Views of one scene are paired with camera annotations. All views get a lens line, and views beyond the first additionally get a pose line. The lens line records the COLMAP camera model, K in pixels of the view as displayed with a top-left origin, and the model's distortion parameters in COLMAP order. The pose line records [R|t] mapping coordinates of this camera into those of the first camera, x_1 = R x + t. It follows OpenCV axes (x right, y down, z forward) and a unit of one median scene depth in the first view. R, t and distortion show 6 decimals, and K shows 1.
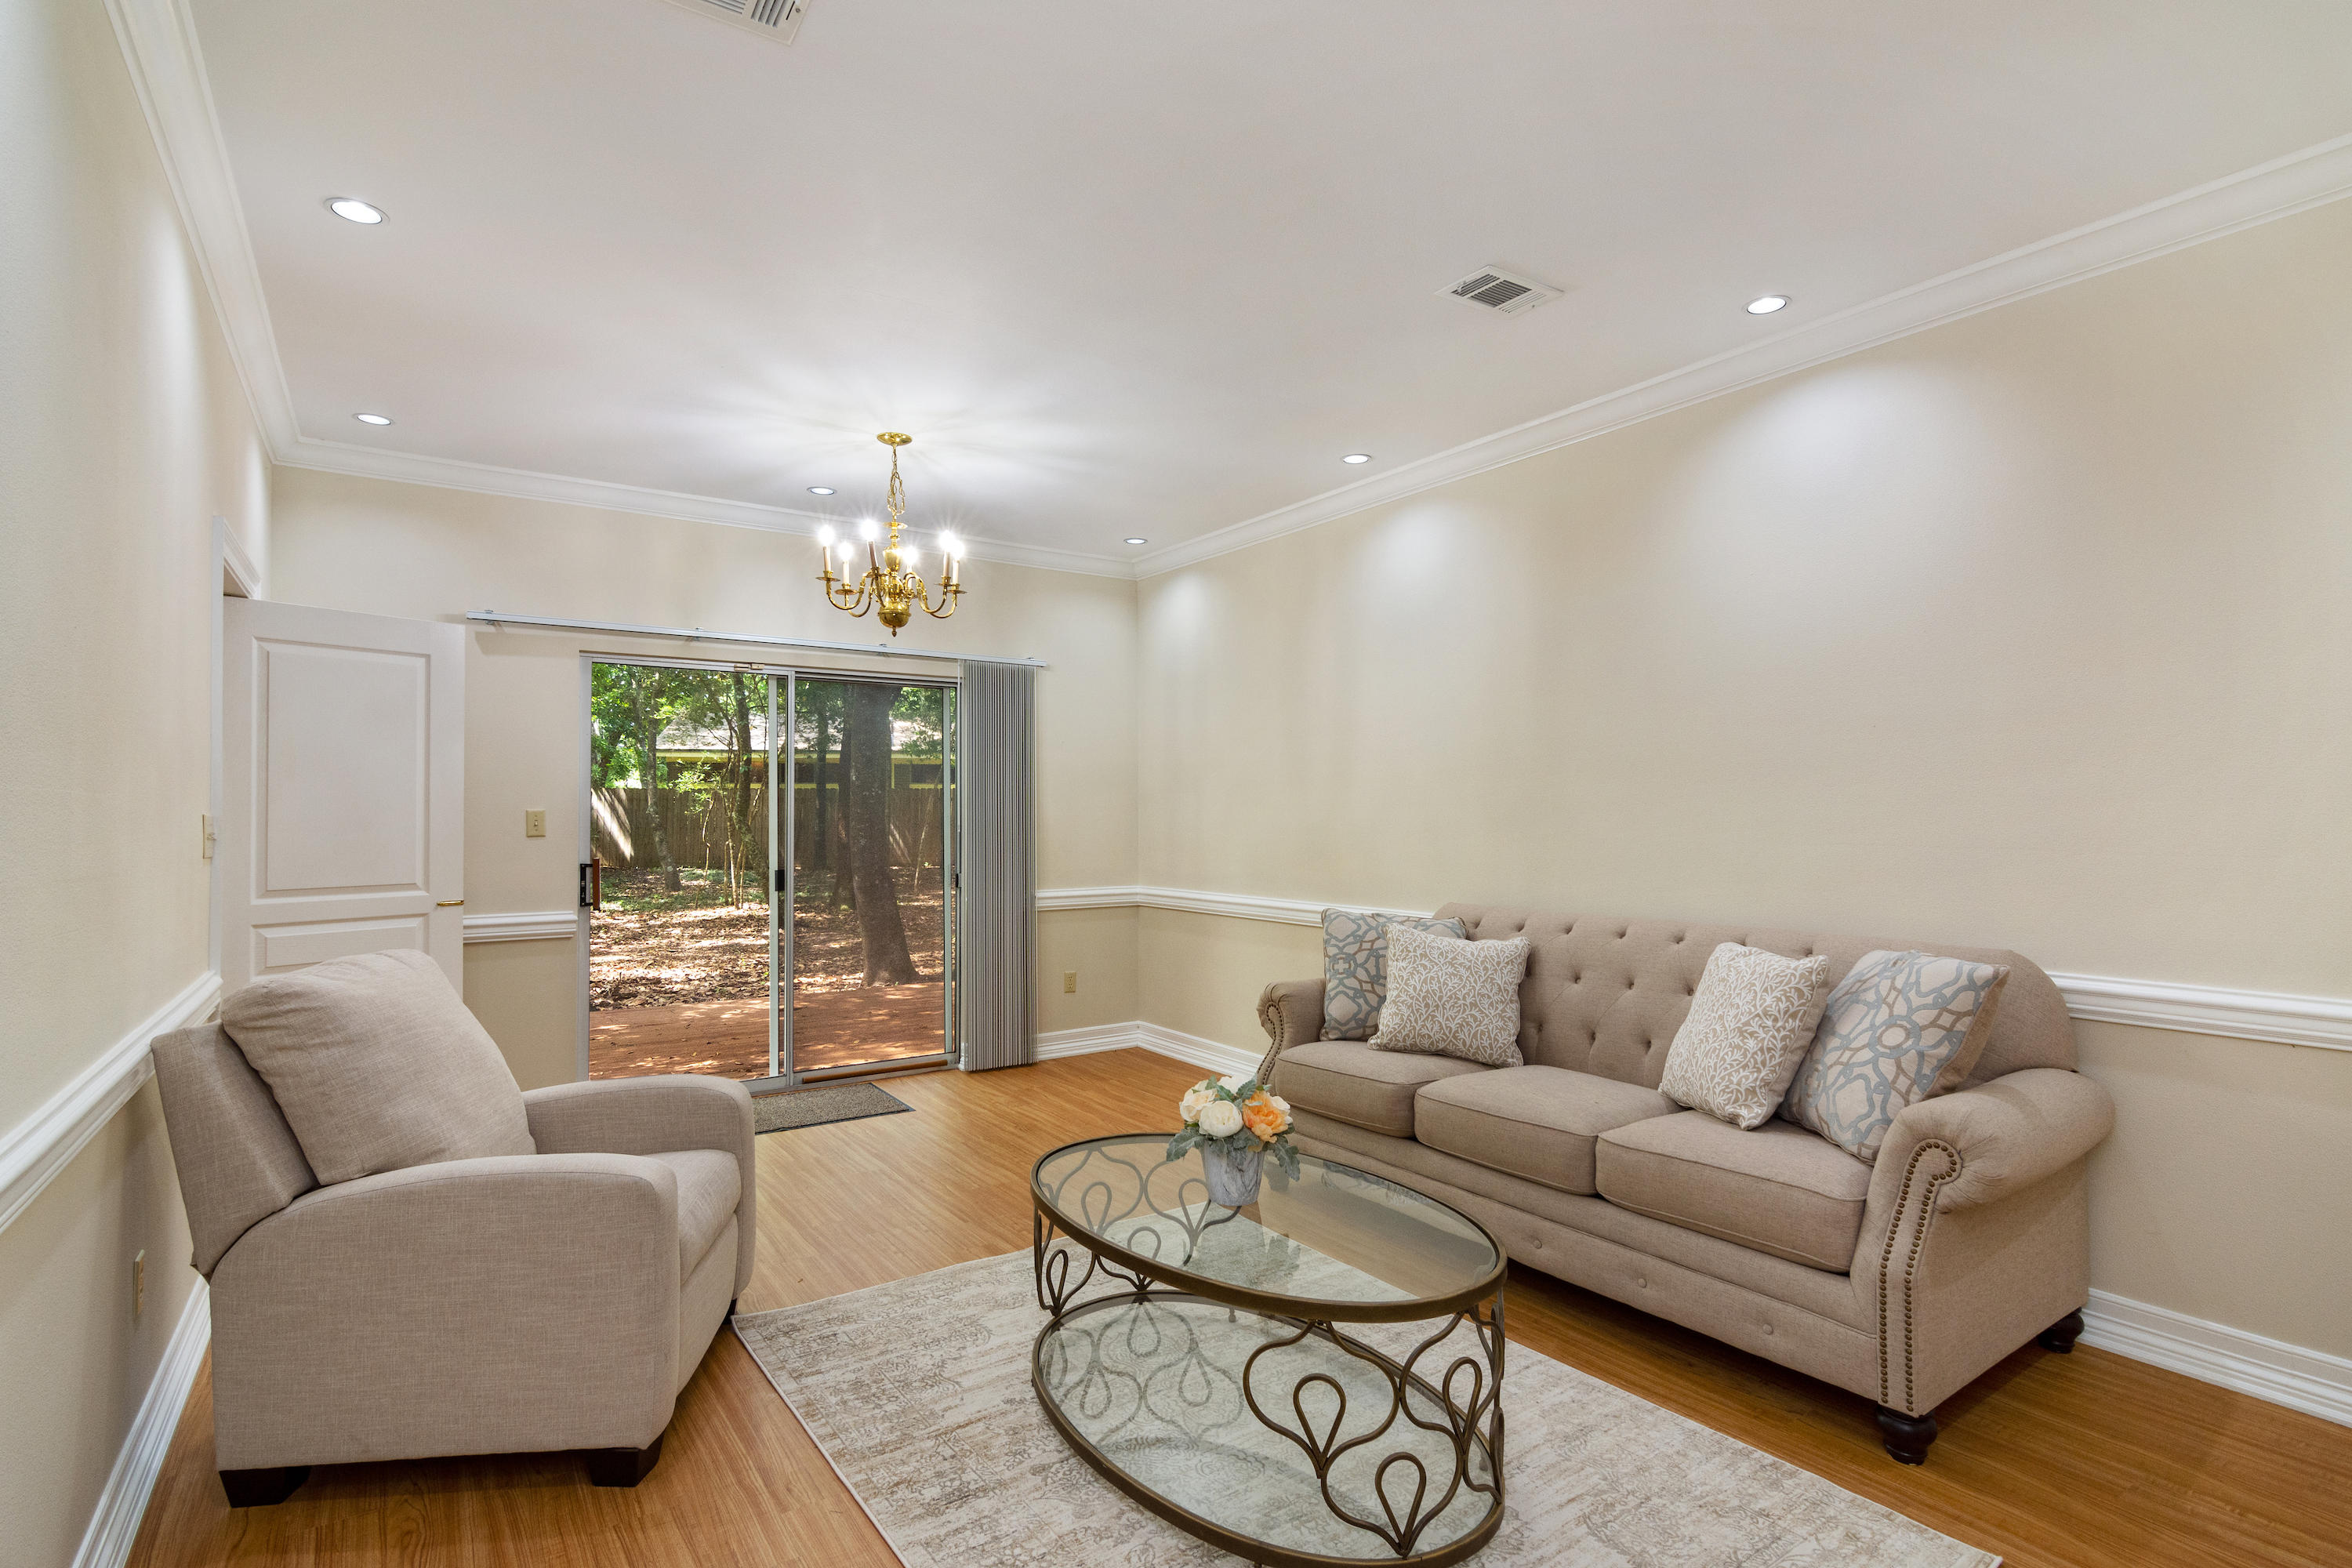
lens RADIAL K [[1134.1, 0, 1178.7], [0, 1134.1, 794.7], [0, 0, 1]] dist [-0.001202, 0.001383]
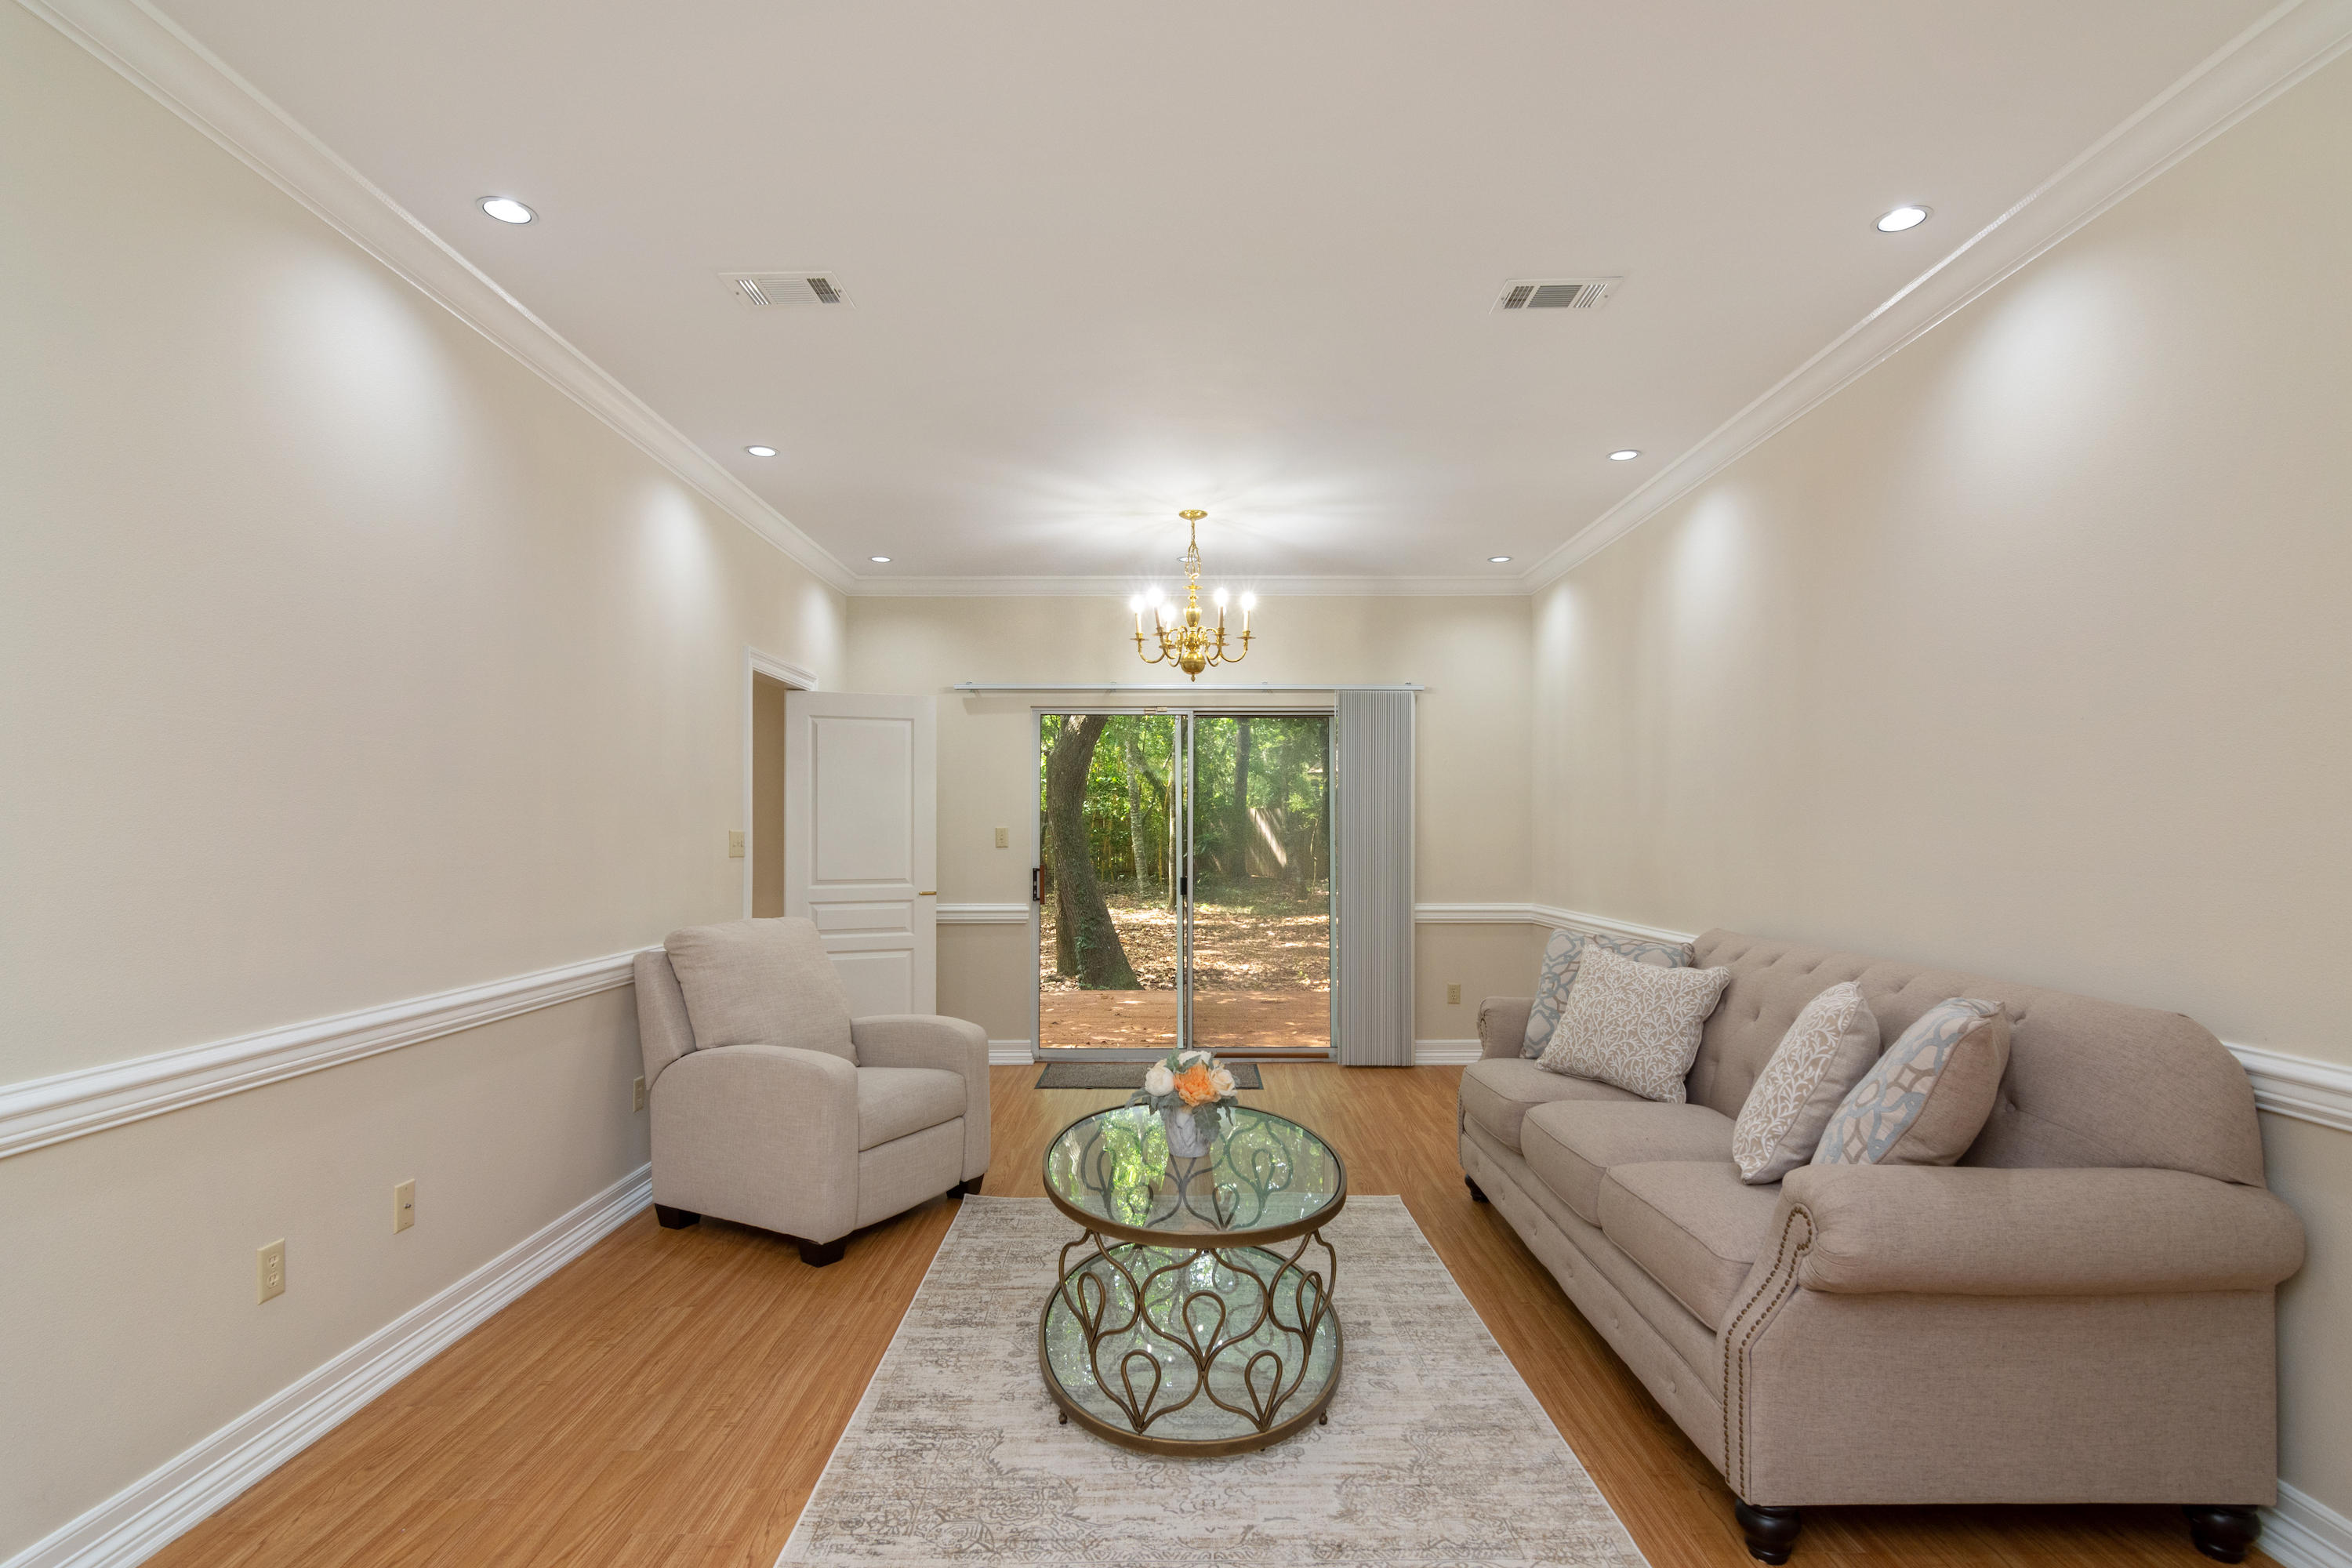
lens RADIAL K [[1141.3, 0, 1176.1], [0, 1141.3, 821.9], [0, 0, 1]] dist [0.000516, 0.000090]
pose [[0.823178, -0.003713, -0.567771, 0.478215], [0.008858, 0.999941, 0.006302, 0.000141], [0.567714, -0.010217, 0.823162, 0.003947]]
